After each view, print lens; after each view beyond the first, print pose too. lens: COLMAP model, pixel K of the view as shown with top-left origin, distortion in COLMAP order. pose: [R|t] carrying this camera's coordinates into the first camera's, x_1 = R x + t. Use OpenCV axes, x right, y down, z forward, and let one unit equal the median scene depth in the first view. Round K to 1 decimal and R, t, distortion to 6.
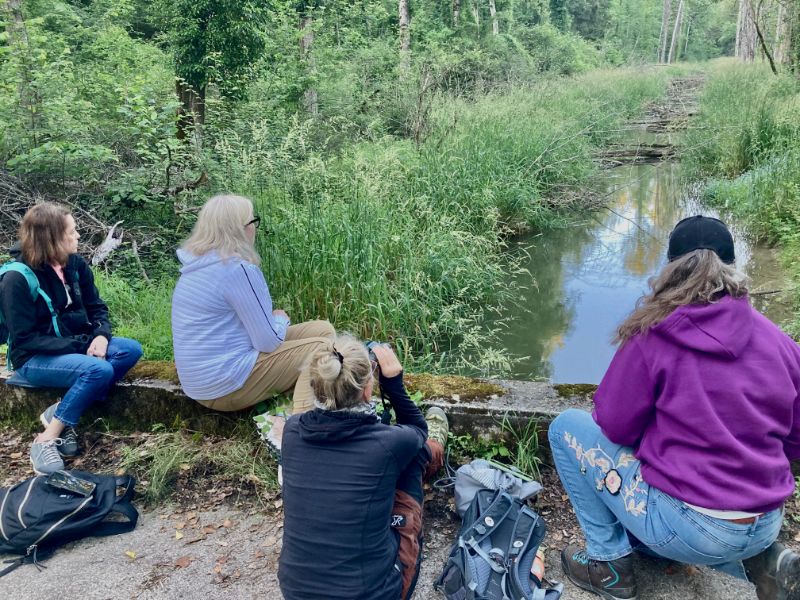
lens RADIAL K [[649.7, 0, 398.6], [0, 649.7, 288.7], [0, 0, 1]] dist [0.007908, -0.001519]
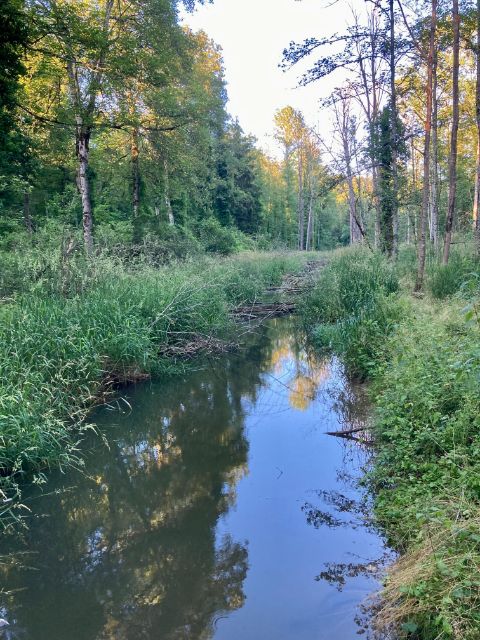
lens RADIAL K [[519.8, 0, 240.0], [0, 519.8, 320.0], [0, 0, 1]] dist [0.007908, -0.001519]
pose [[0.971176, -0.028180, 0.236691, 0.138458], [0.075872, 0.977887, -0.194888, -0.009754], [-0.225965, 0.207228, 0.951838, 0.170143]]
